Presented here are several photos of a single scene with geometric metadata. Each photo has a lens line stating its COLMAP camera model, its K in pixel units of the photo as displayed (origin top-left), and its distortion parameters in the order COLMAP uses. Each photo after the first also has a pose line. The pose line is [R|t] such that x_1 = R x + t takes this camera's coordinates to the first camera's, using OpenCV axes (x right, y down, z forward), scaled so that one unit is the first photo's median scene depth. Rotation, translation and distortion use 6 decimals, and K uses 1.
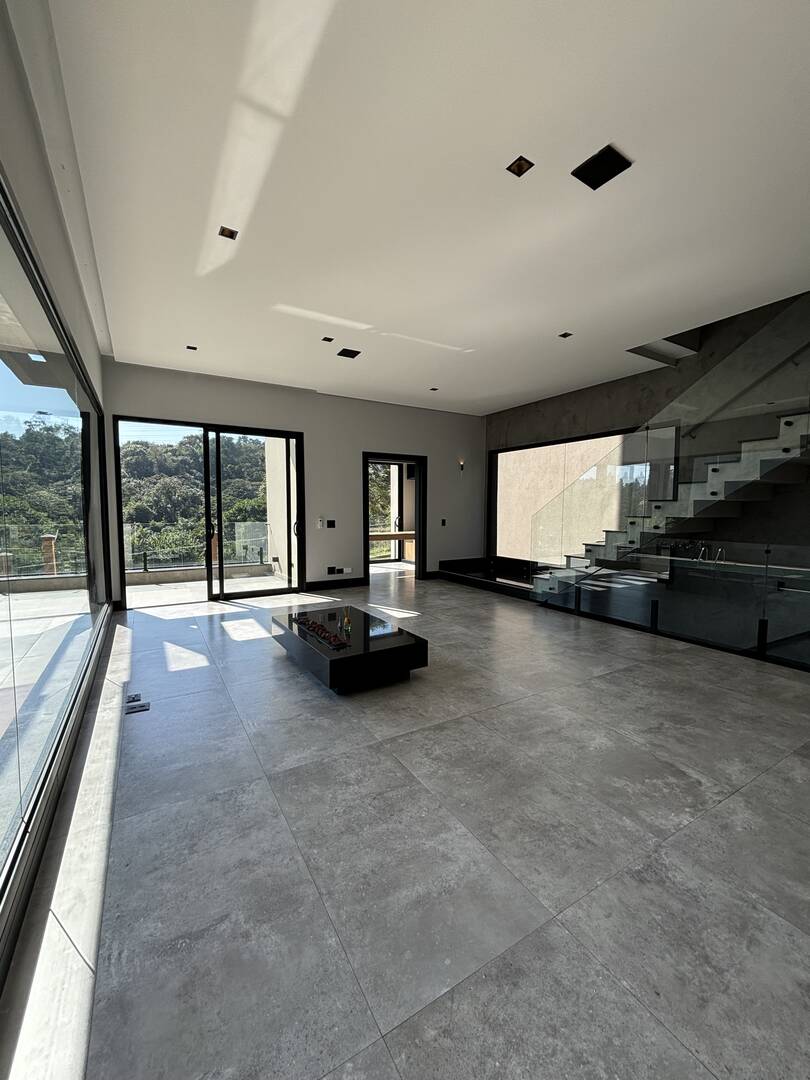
lens RADIAL K [[437.2, 0, 406.2], [0, 437.2, 540.3], [0, 0, 1]] dist [-0.000848, 0.000050]
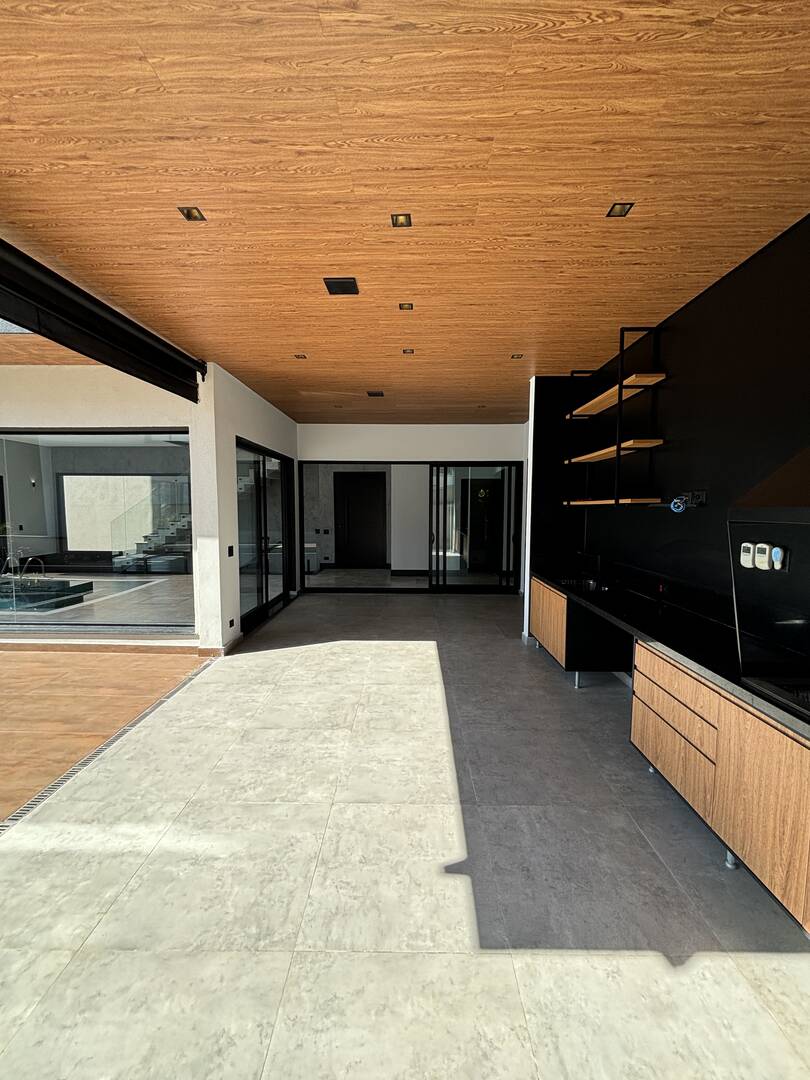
lens RADIAL K [[439.4, 0, 409.7], [0, 439.4, 538.8], [0, 0, 1]] dist [-0.001389, 0.000025]
pose [[0.523985, -0.060725, 0.849560, -0.735179], [0.058876, 0.997652, 0.034997, 0.021776], [-0.849690, 0.031681, 0.526330, -1.164606]]
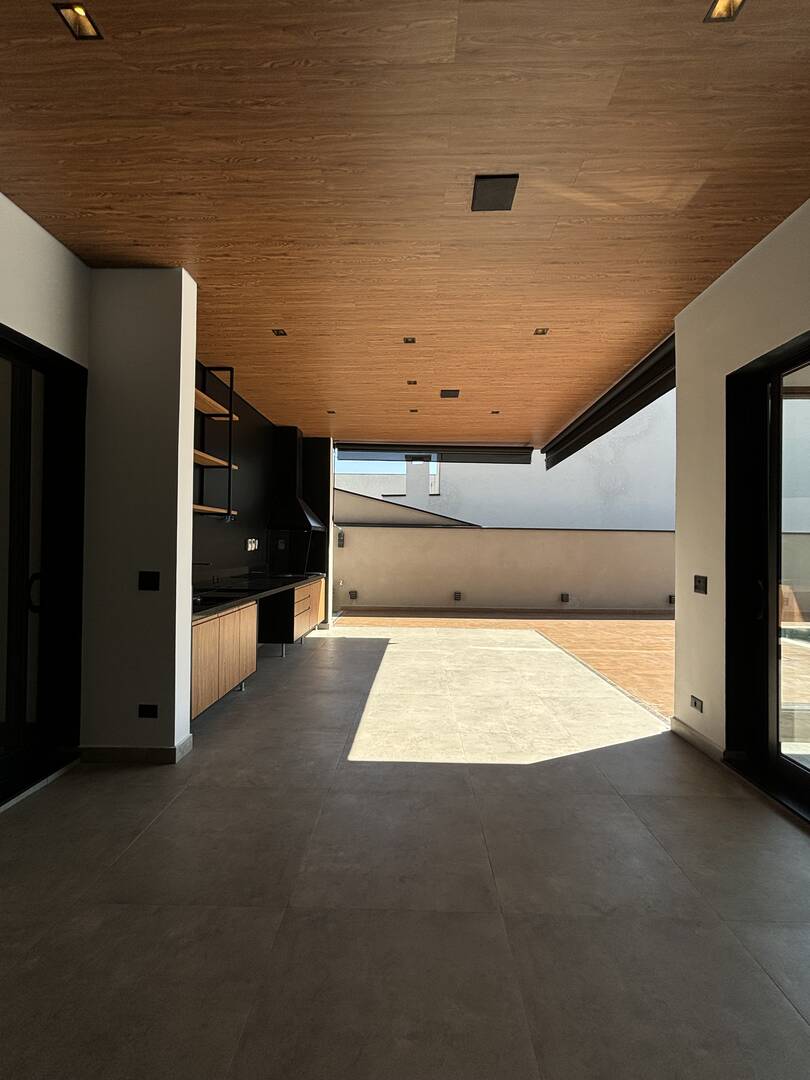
lens RADIAL K [[436.5, 0, 407.3], [0, 436.5, 539.0], [0, 0, 1]] dist [-0.000309, 0.000365]
pose [[-0.539187, -0.017074, -0.842013, 0.836452], [-0.070924, 0.997163, 0.025197, 0.010931], [0.839194, 0.073305, -0.538868, -0.173023]]
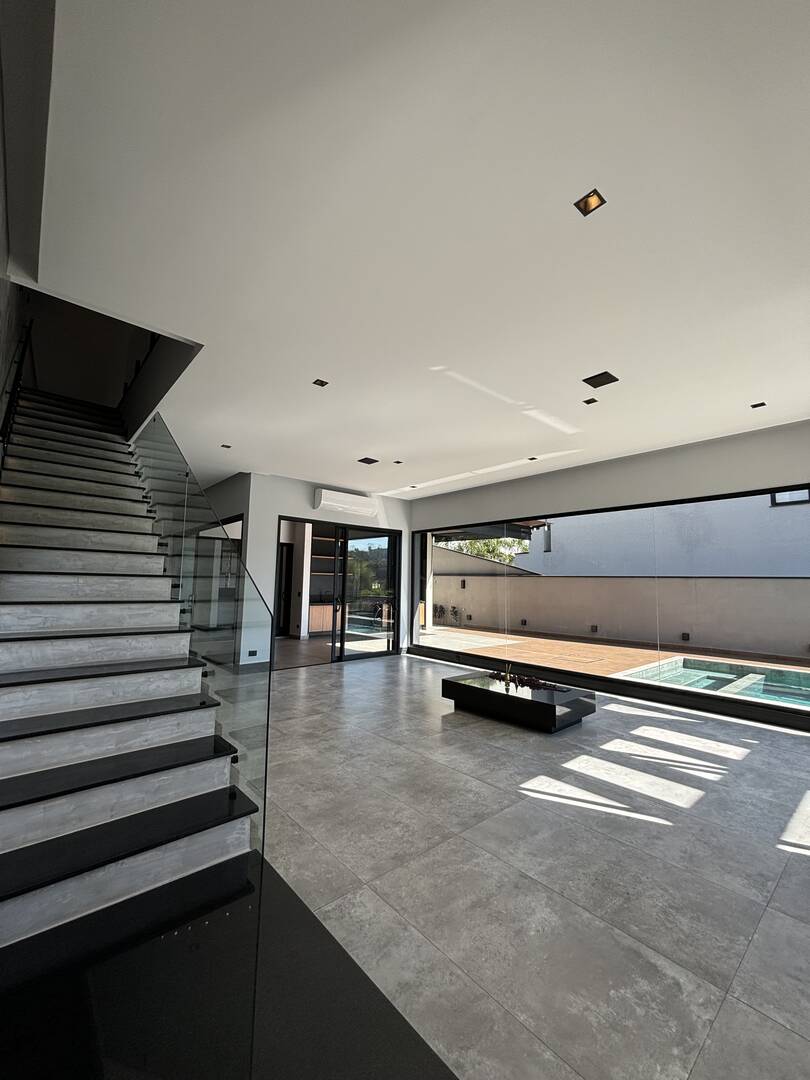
lens RADIAL K [[437.7, 0, 407.3], [0, 437.7, 538.0], [0, 0, 1]] dist [-0.002664, -0.000070]
pose [[-0.983184, -0.037597, -0.178703, 0.336644], [-0.032035, 0.998911, -0.033907, -0.147077], [0.179784, -0.027612, -0.983319, 1.836600]]
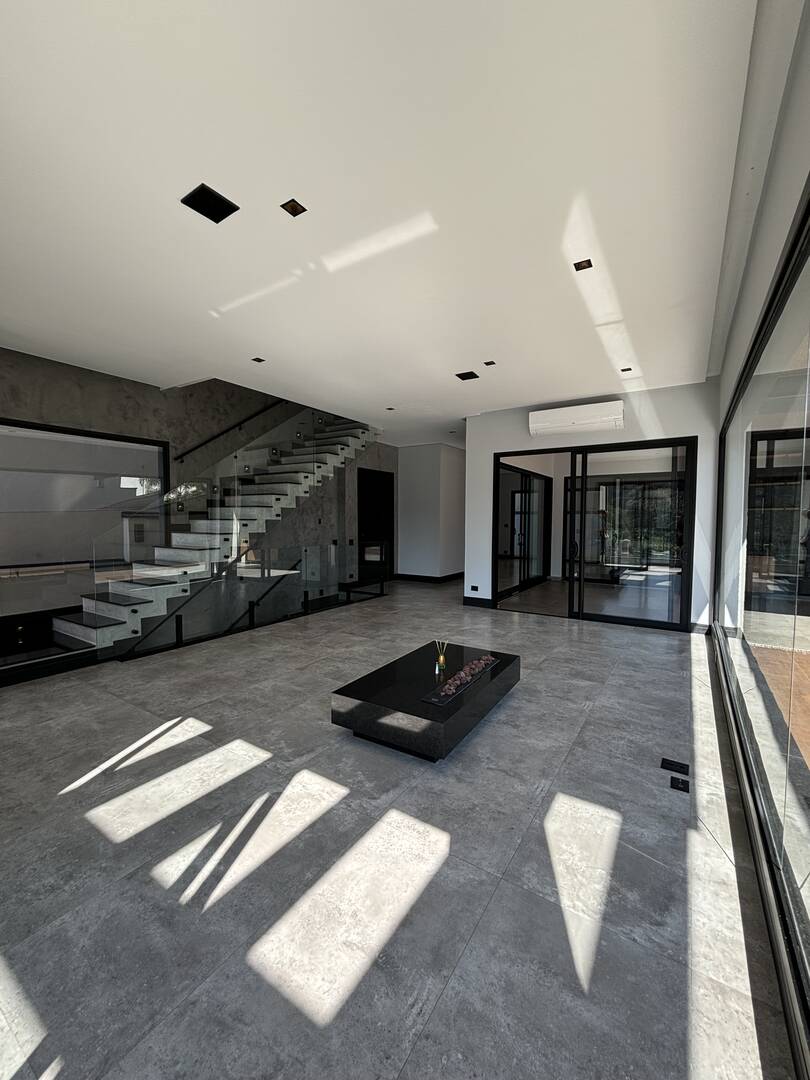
lens RADIAL K [[437.2, 0, 406.2], [0, 437.2, 540.3], [0, 0, 1]] dist [-0.000848, 0.000050]
pose [[-0.441950, -0.050309, 0.895628, -0.728080], [0.059603, 0.994573, 0.085278, -0.112939], [-0.895058, 0.091070, -0.436553, 1.166917]]
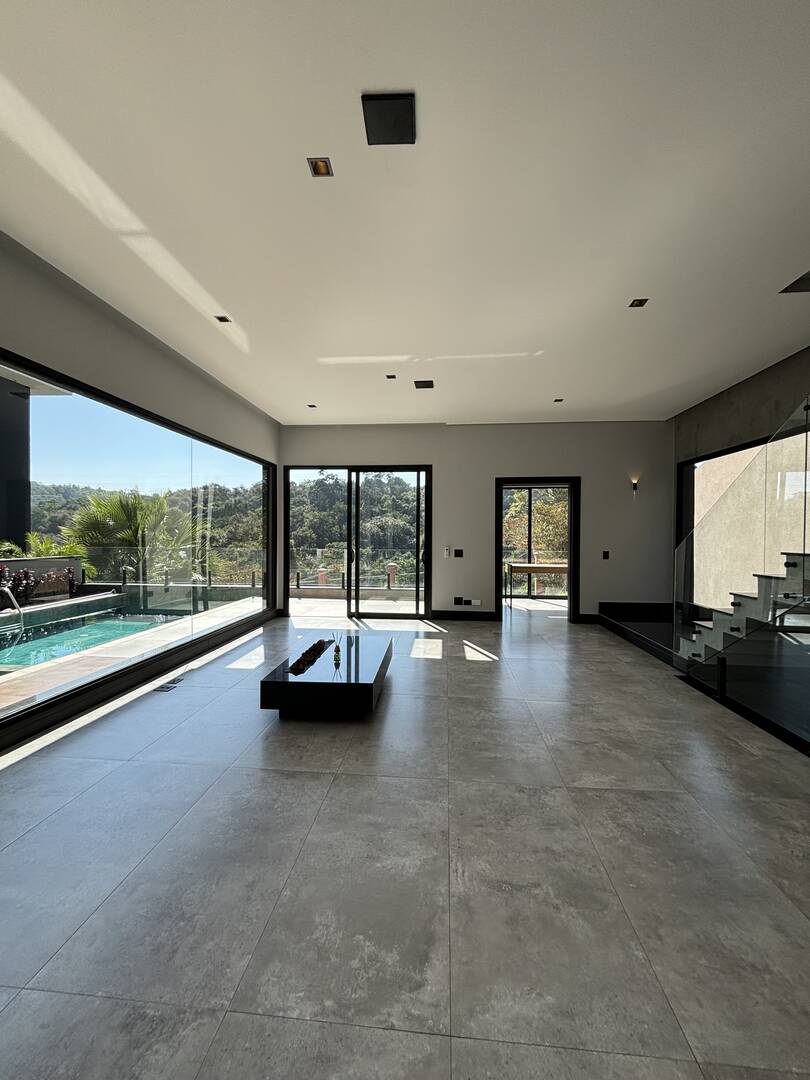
lens RADIAL K [[436.5, 0, 407.3], [0, 436.5, 539.0], [0, 0, 1]] dist [-0.000309, 0.000365]
pose [[0.809637, 0.006349, -0.586897, 0.477949], [-0.046427, 0.997501, -0.053256, -0.019107], [0.585092, 0.070365, 0.807908, 0.211417]]
